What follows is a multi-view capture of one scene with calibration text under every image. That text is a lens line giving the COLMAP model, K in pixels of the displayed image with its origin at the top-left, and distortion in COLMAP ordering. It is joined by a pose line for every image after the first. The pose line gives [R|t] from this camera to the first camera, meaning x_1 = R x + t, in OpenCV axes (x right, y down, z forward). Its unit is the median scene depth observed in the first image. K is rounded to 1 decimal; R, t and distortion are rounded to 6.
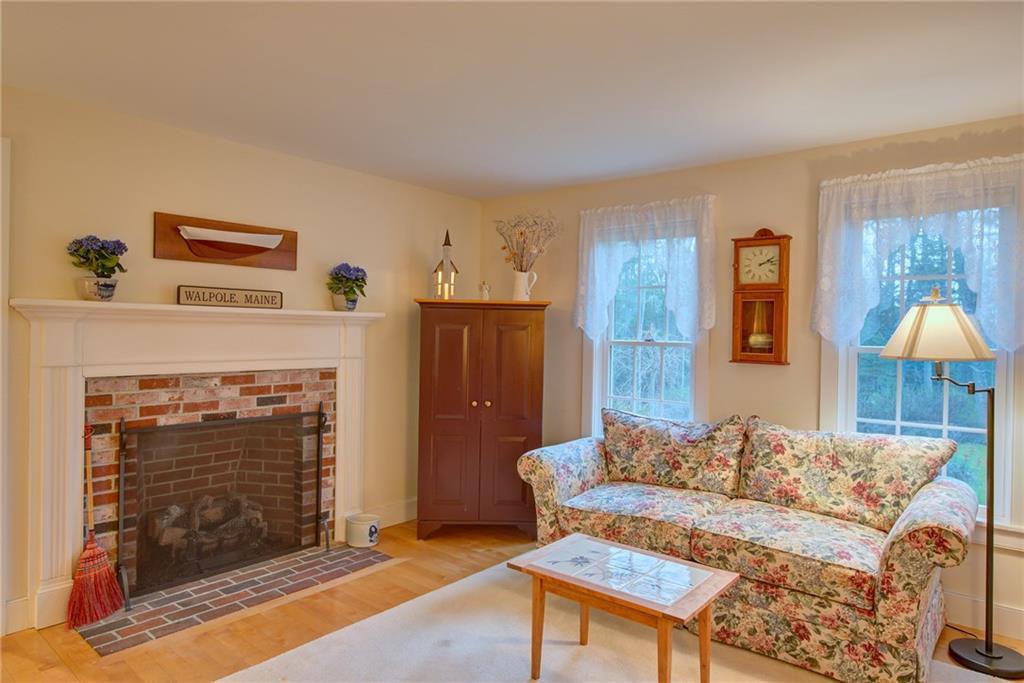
lens RADIAL K [[631.9, 0, 511.1], [0, 631.9, 335.3], [0, 0, 1]] dist [-0.015419, -0.000119]
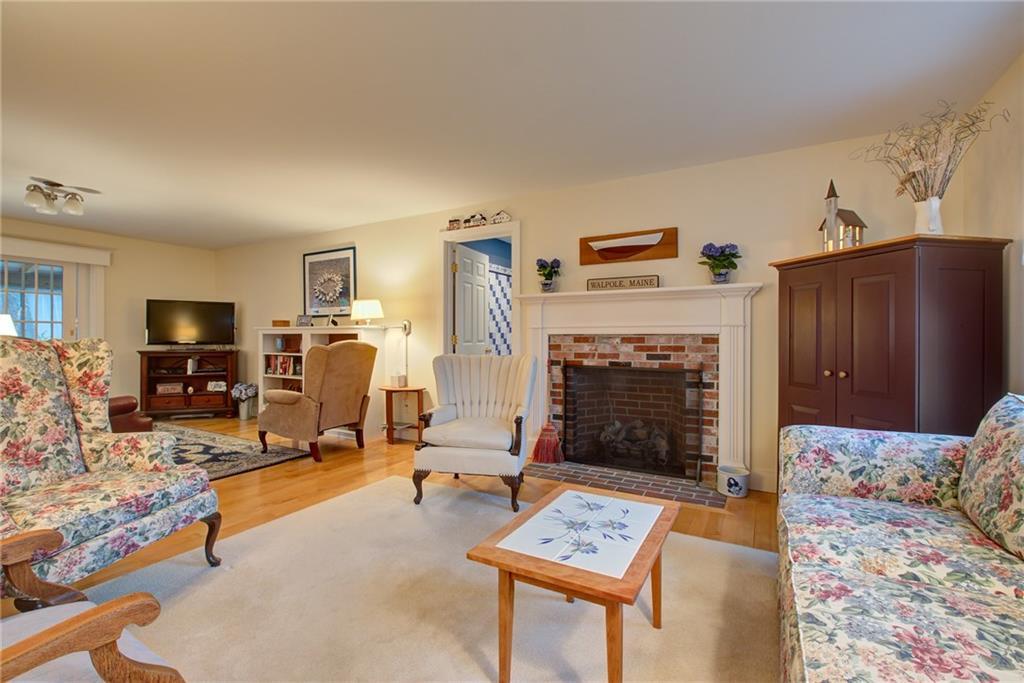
lens RADIAL K [[452.6, 0, 509.9], [0, 452.6, 342.2], [0, 0, 1]] dist [-0.011370, 0.000404]
pose [[0.172090, -0.005468, -0.985066, 0.526303], [-0.006517, 0.999956, -0.006690, 0.082020], [0.985060, 0.007571, 0.172047, 0.530509]]
